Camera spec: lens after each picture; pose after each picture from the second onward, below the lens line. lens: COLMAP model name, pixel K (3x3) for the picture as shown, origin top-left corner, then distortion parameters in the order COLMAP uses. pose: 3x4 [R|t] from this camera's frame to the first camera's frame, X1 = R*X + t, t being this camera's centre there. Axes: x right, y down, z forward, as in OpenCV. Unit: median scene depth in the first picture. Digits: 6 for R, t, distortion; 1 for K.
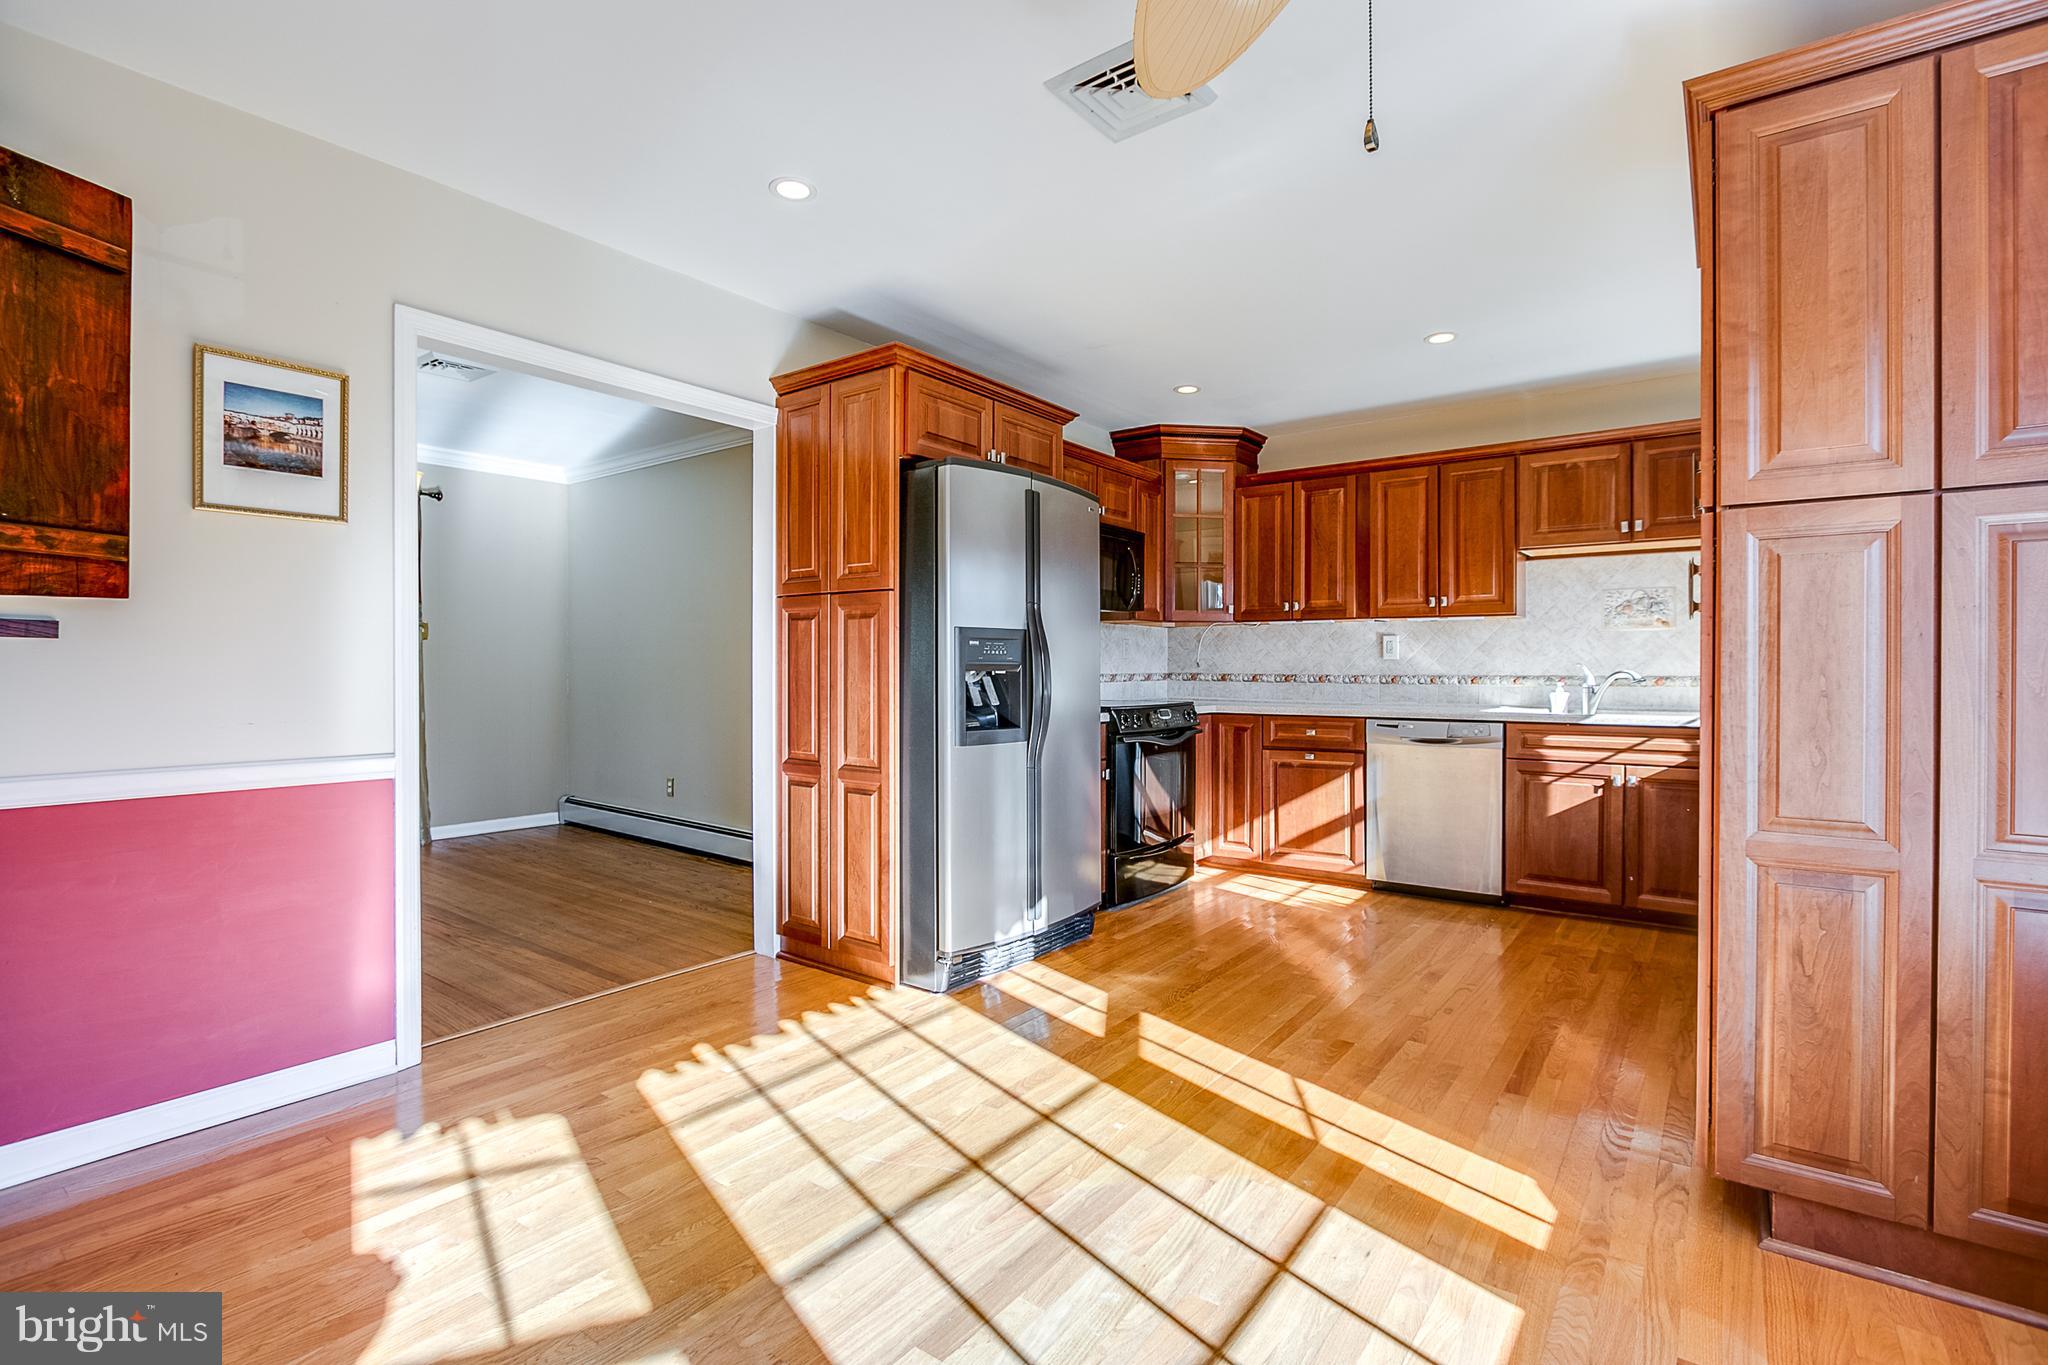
lens RADIAL K [[949.1, 0, 1031.5], [0, 949.1, 671.6], [0, 0, 1]] dist [-0.013470, 0.004612]
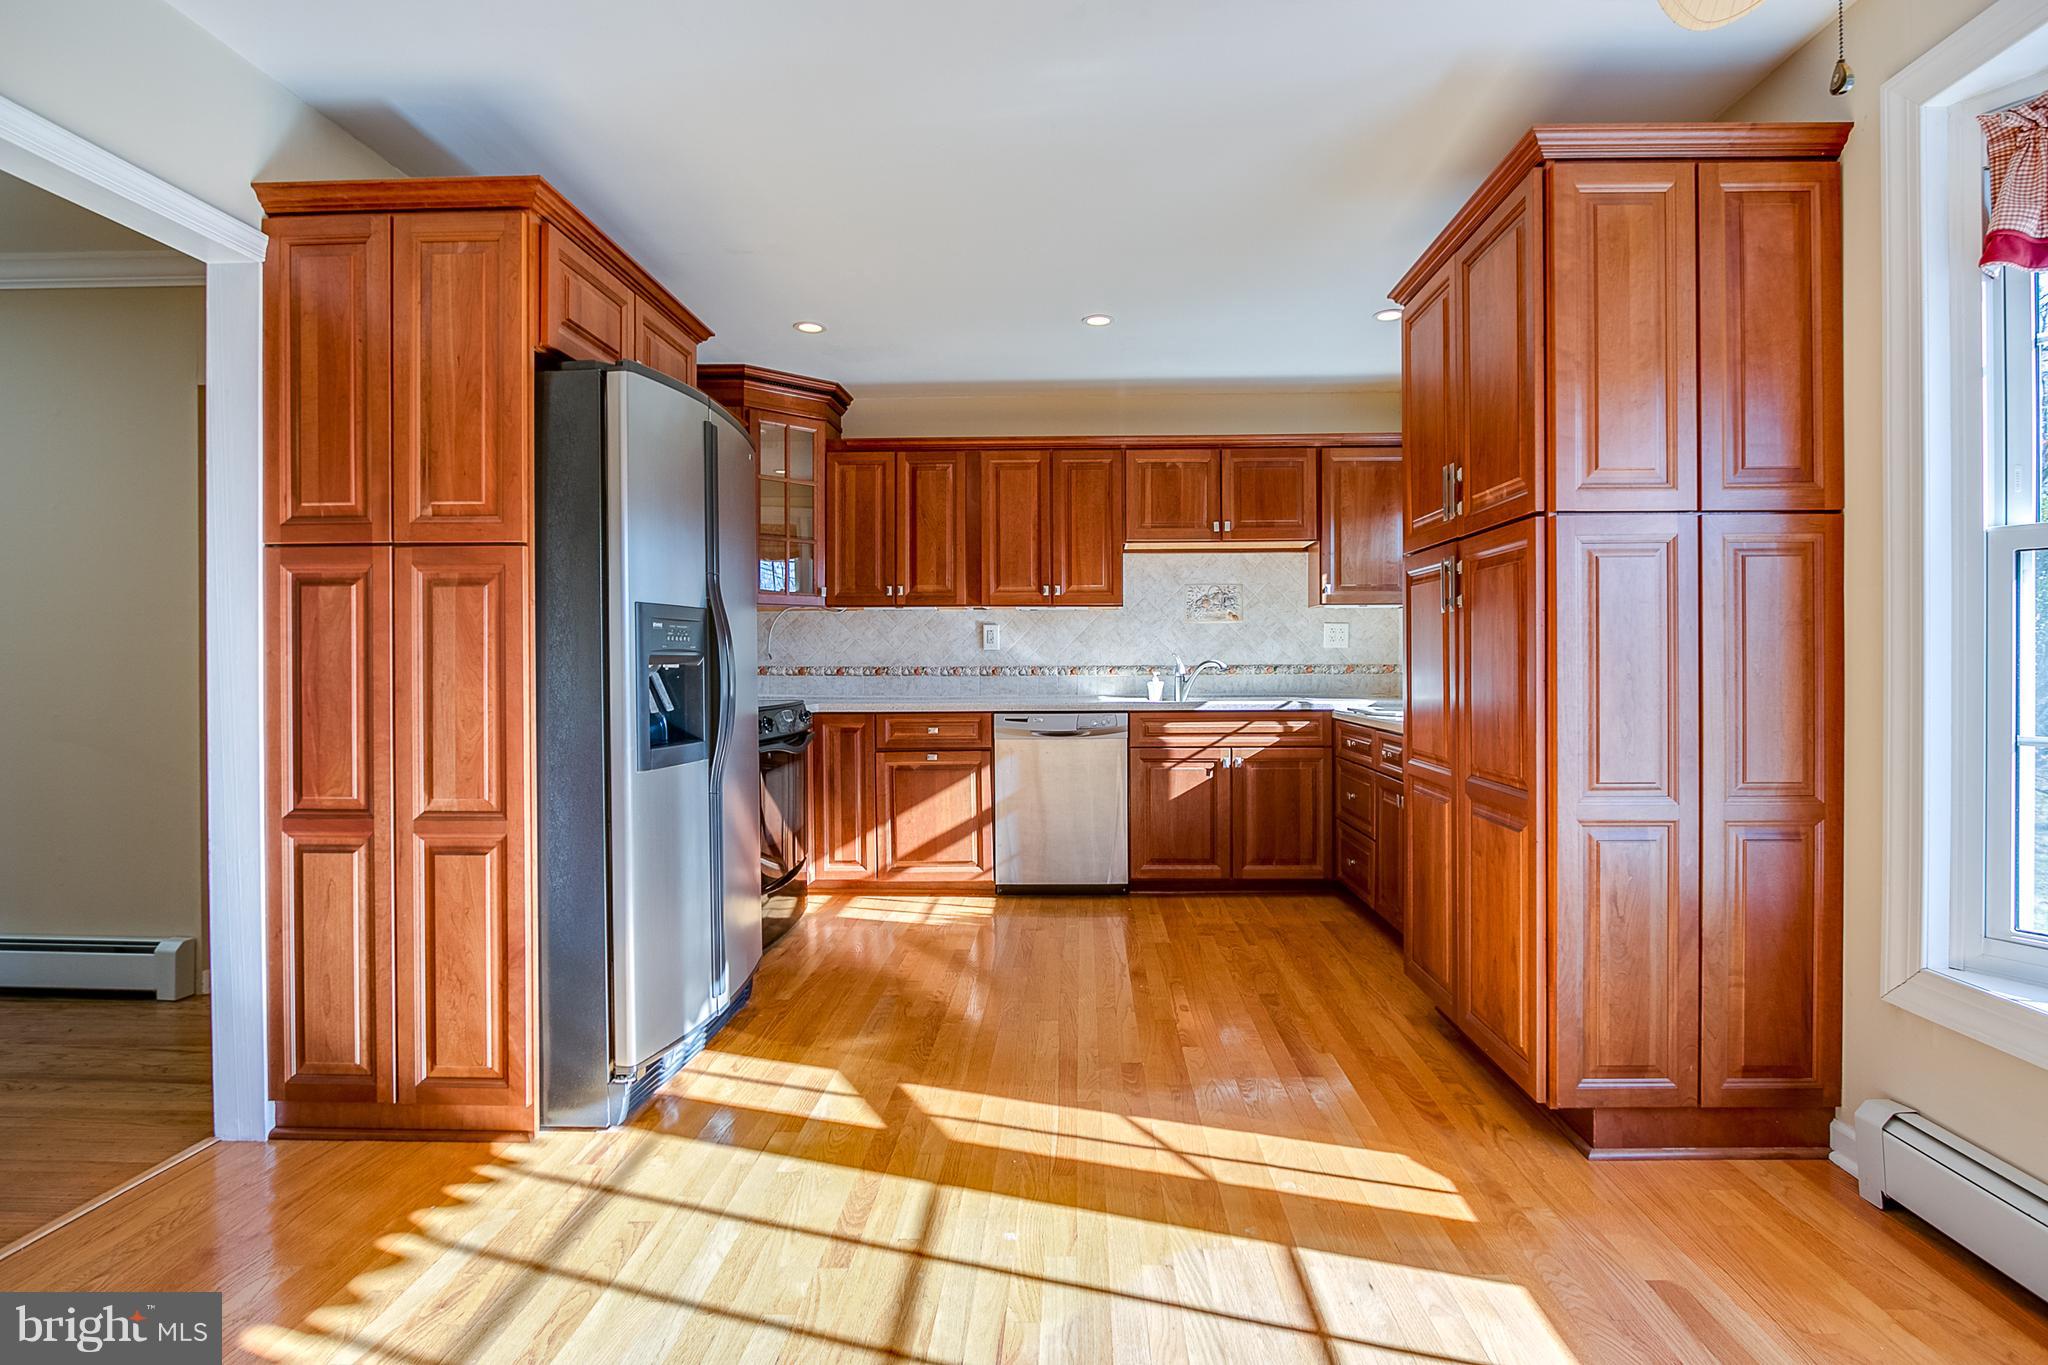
lens RADIAL K [[1030.2, 0, 1053.4], [0, 1030.2, 661.6], [0, 0, 1]] dist [-0.007709, -0.000369]
pose [[0.817376, -0.006124, 0.576072, -0.239881], [0.008071, 0.999967, -0.000822, 0.000215], [-0.576048, 0.005322, 0.817398, 0.175509]]
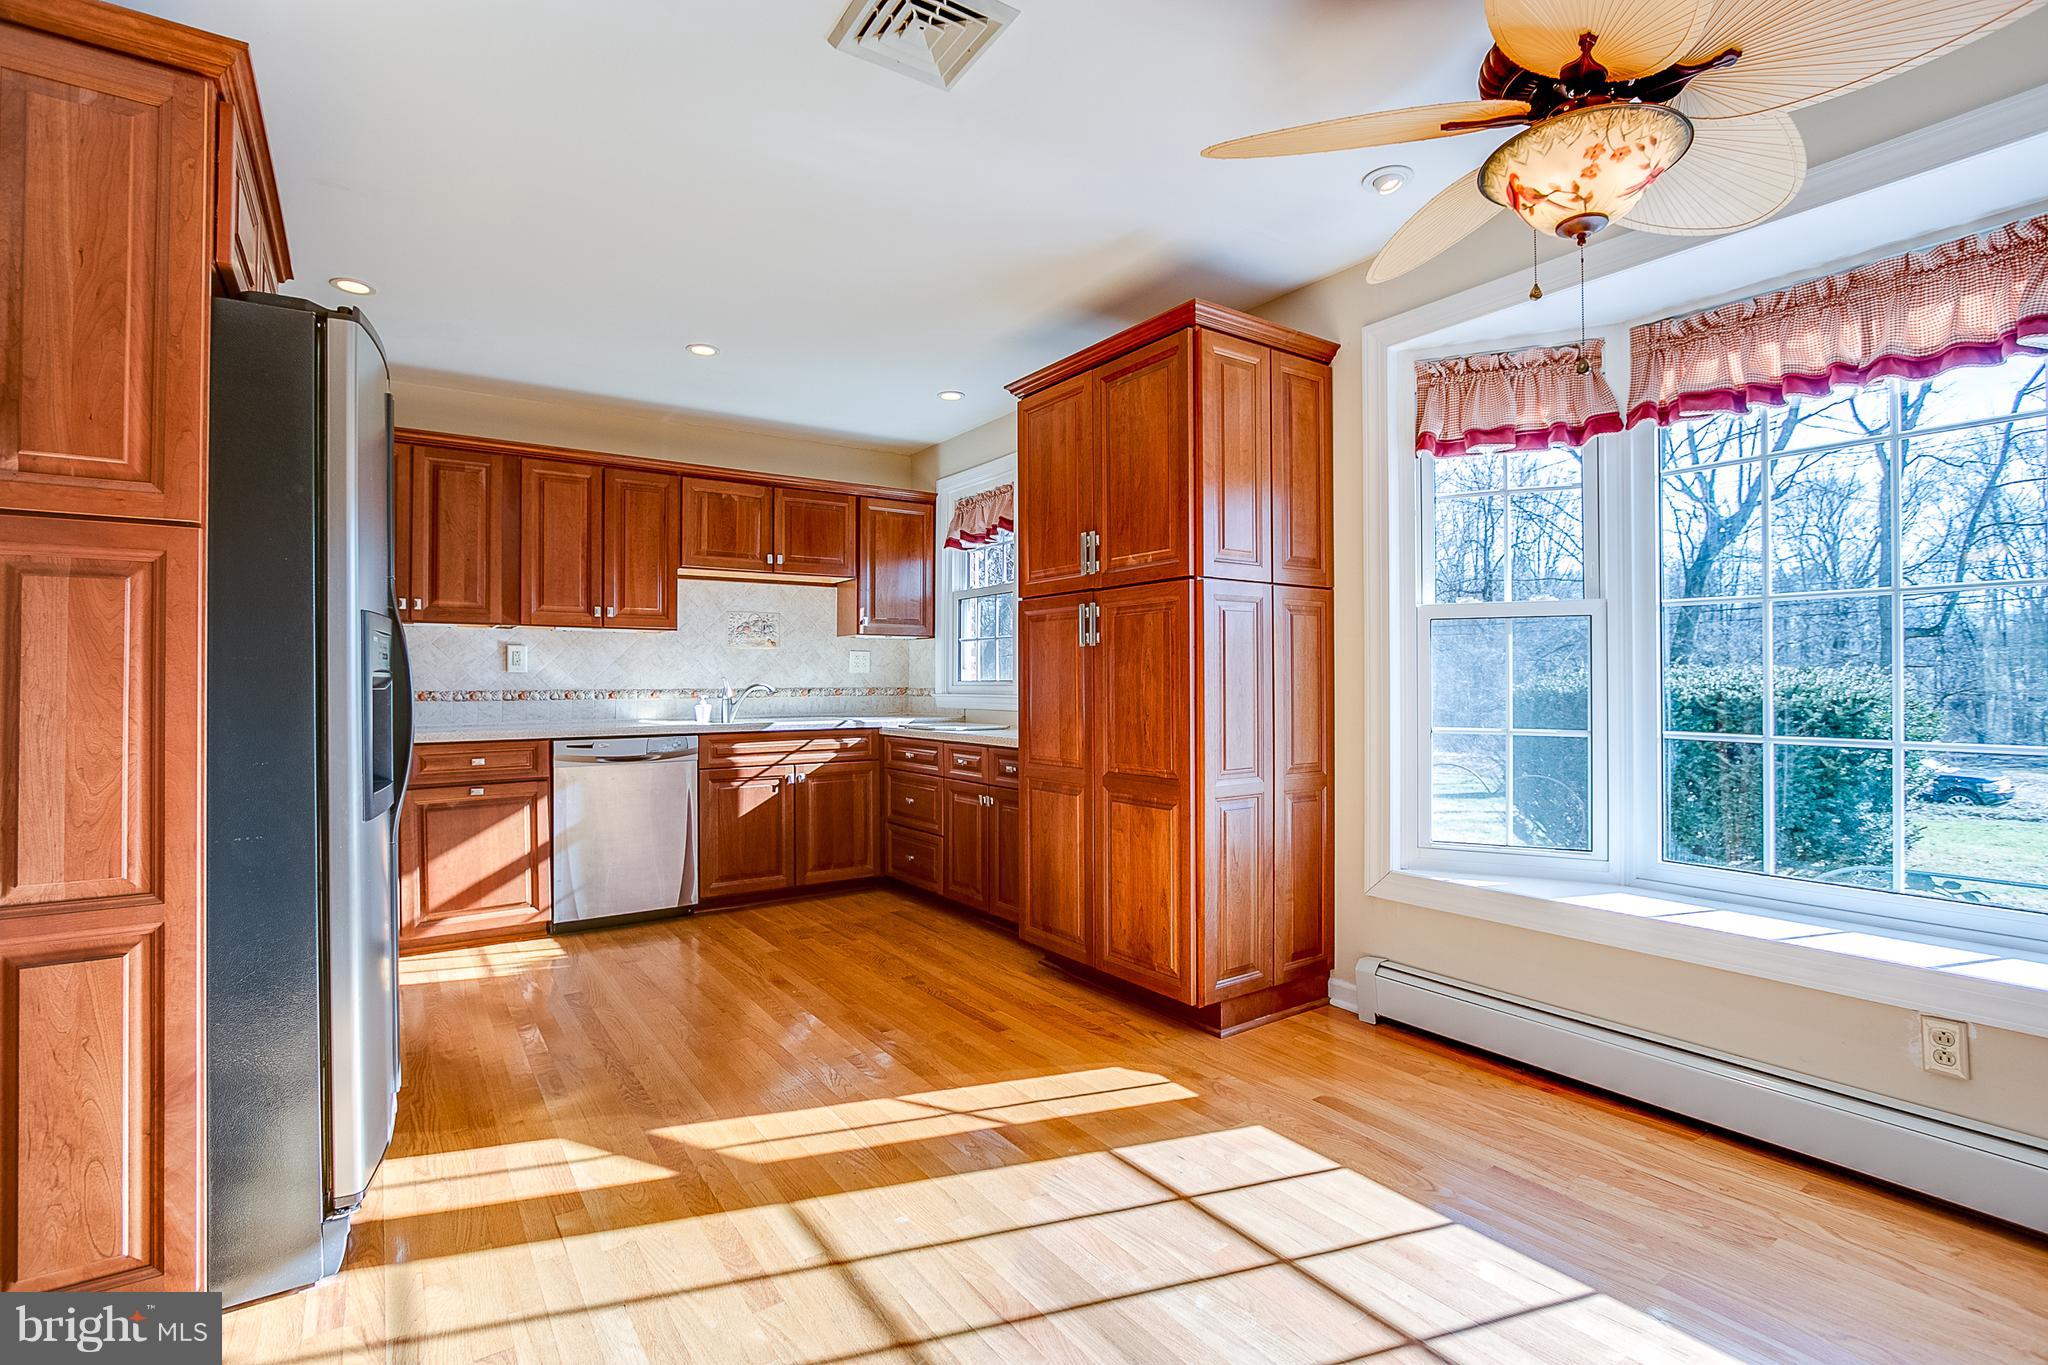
lens RADIAL K [[949.1, 0, 1031.5], [0, 949.1, 671.6], [0, 0, 1]] dist [-0.013470, 0.004612]
pose [[0.315924, 0.007476, 0.948755, -0.438400], [0.008117, 0.999911, -0.010581, -0.001085], [-0.948750, 0.011044, 0.315835, 0.395573]]
